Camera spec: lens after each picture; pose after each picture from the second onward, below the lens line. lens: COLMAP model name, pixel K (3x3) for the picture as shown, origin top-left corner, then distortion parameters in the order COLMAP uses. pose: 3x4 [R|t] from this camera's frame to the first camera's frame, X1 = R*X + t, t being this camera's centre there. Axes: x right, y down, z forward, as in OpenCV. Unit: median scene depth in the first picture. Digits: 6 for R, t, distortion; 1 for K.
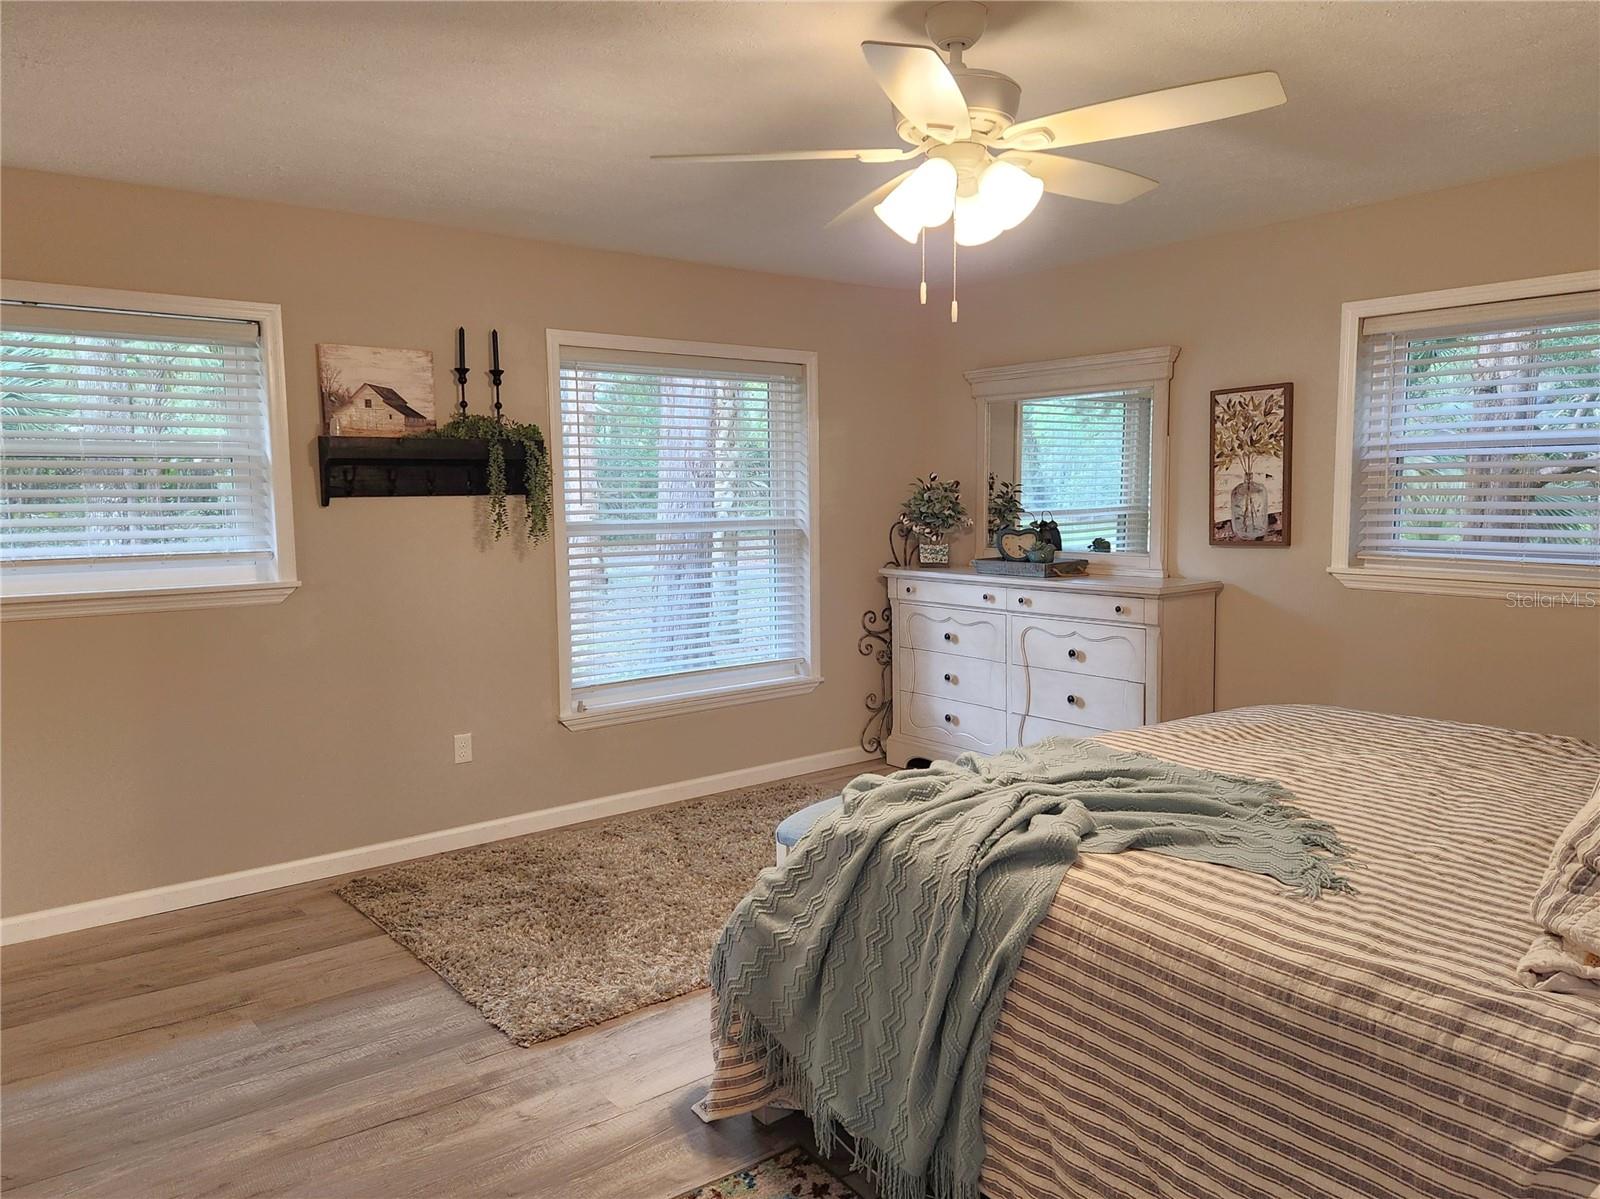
lens RADIAL K [[1067.7, 0, 789.5], [0, 1067.7, 605.4], [0, 0, 1]] dist [0.023352, -0.003412]
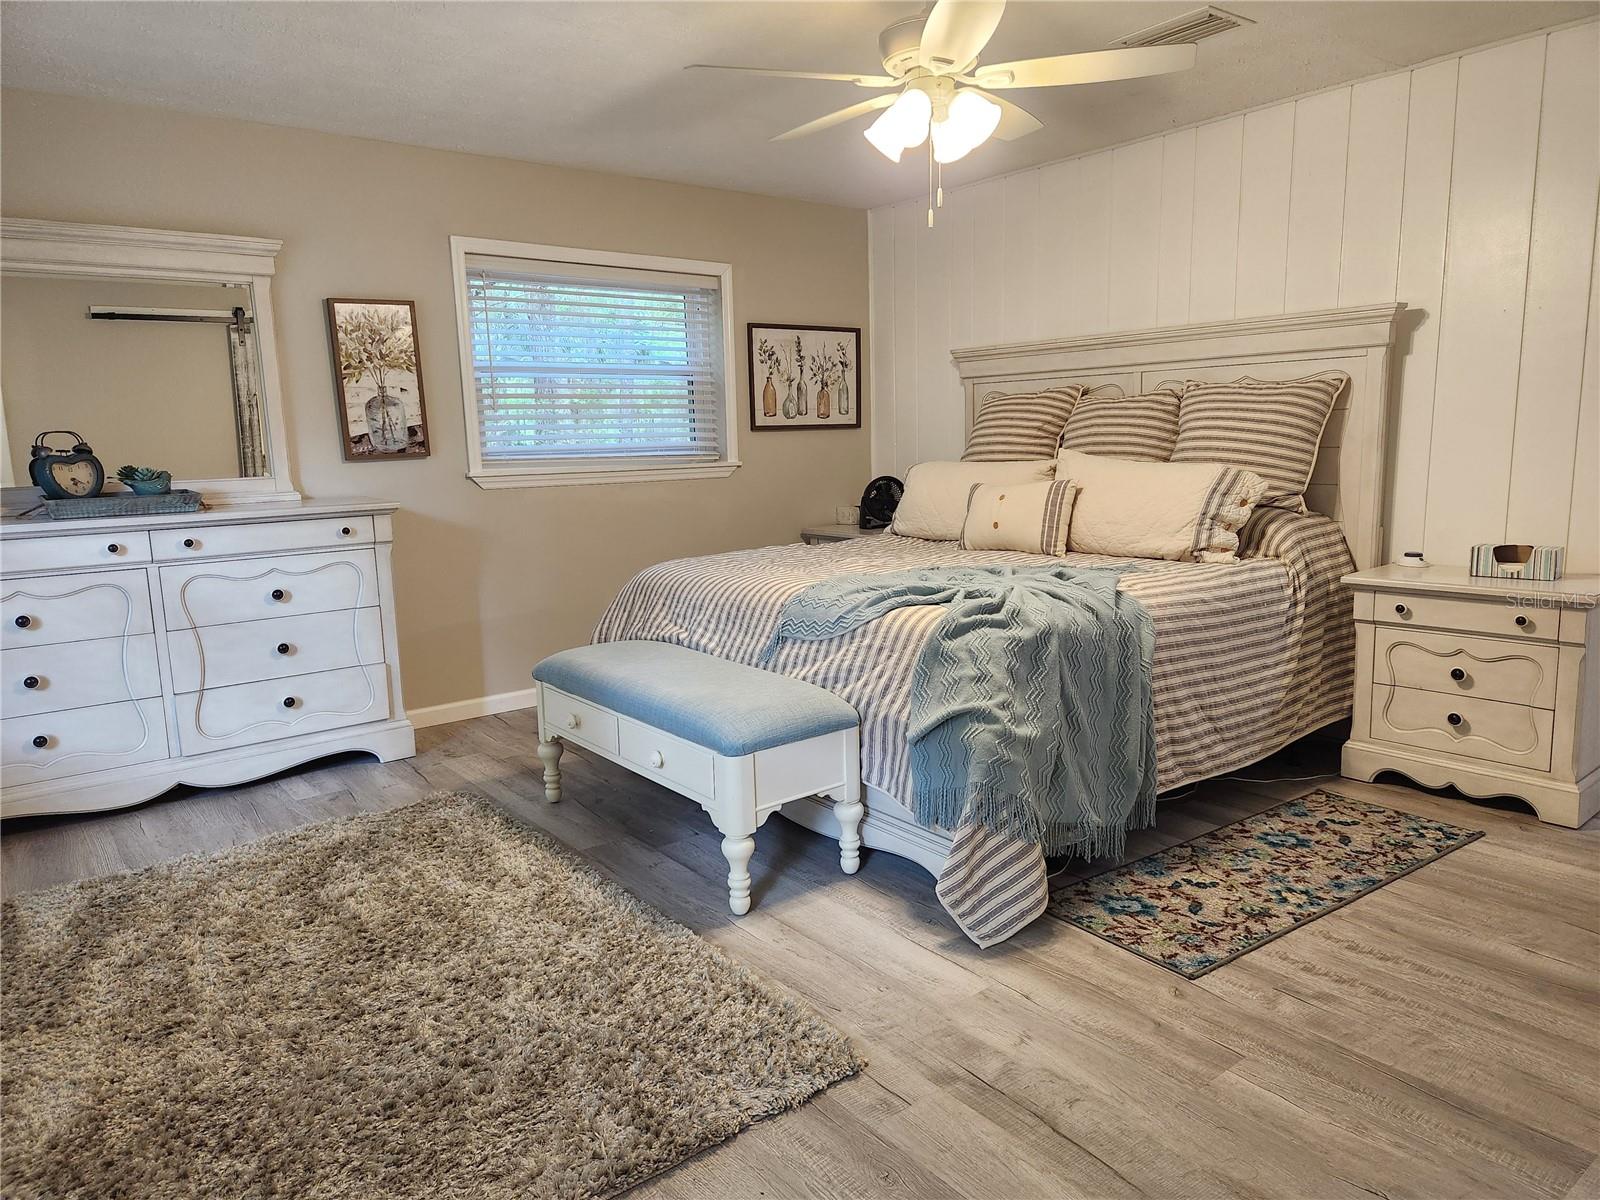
lens RADIAL K [[1067.7, 0, 787.9], [0, 1067.7, 589.2], [0, 0, 1]] dist [0.023352, -0.003412]
pose [[0.034540, -0.143542, 0.989041, -0.708783], [0.127400, 0.982190, 0.138099, -0.031587], [-0.991250, 0.121234, 0.052212, 0.711979]]
